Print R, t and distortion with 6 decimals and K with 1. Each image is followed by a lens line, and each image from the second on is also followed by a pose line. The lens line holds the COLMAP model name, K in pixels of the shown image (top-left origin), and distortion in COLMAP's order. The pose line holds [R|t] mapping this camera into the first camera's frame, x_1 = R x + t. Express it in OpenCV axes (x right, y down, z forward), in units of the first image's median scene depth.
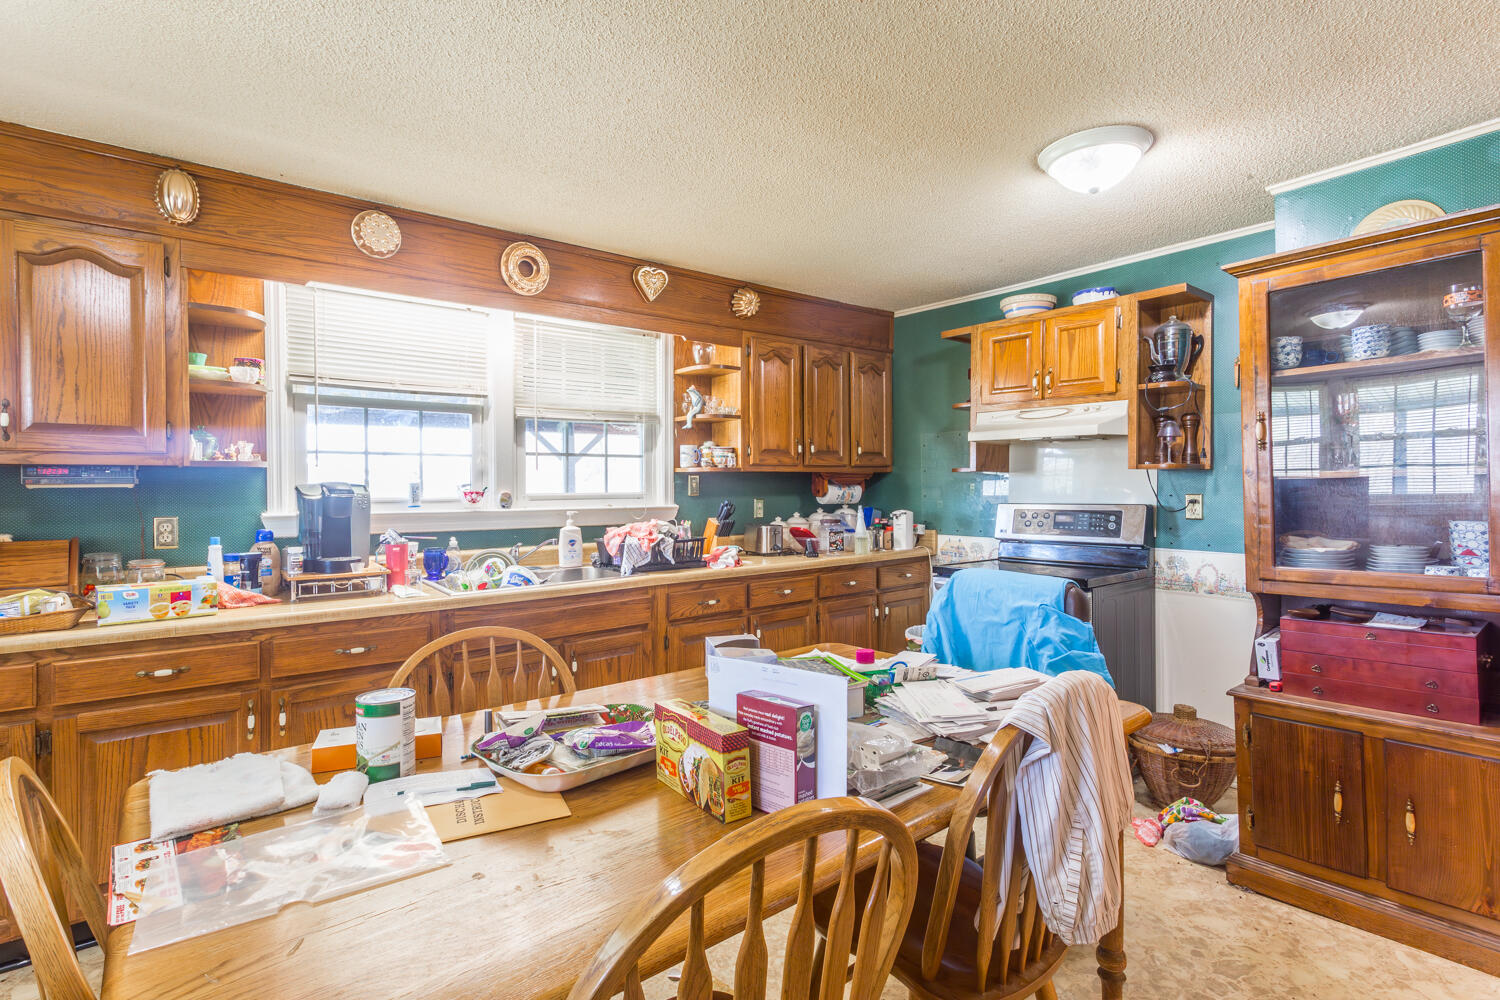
lens RADIAL K [[736.3, 0, 750.0], [0, 736.3, 500.0], [0, 0, 1]] dist [-0.000425, -0.000339]
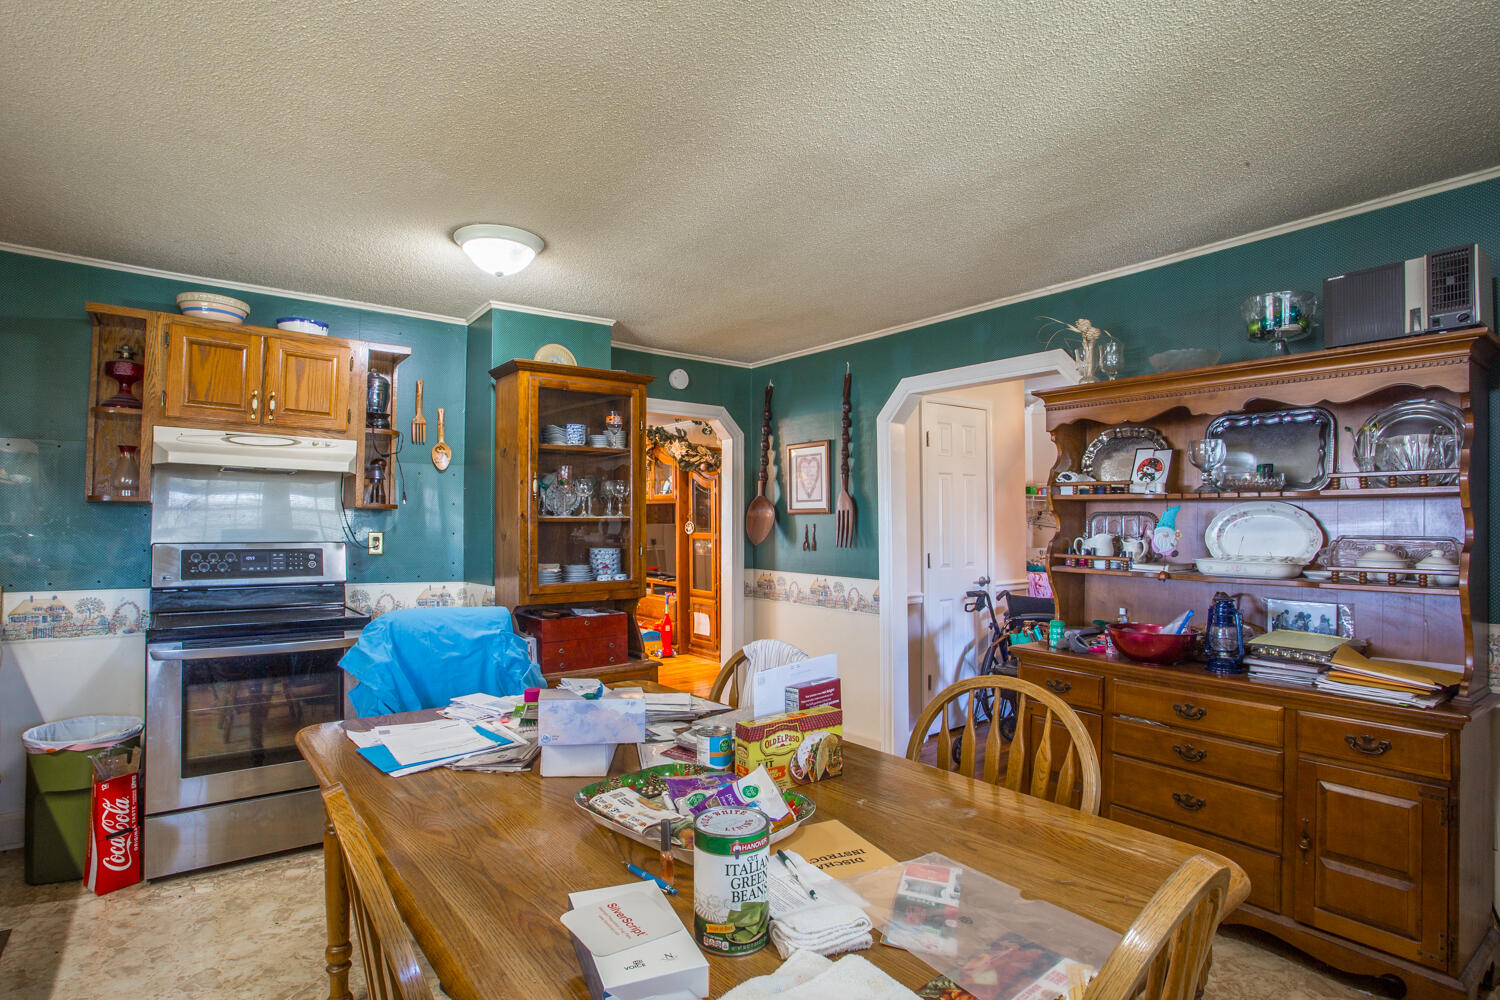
lens RADIAL K [[770.5, 0, 750.0], [0, 770.5, 500.0], [0, 0, 1]] dist [-0.001376, -0.000261]
pose [[0.023061, 0.042207, 0.998843, -0.530061], [0.004430, 0.999094, -0.042320, -0.004187], [-0.999724, 0.005401, 0.022853, 0.405040]]
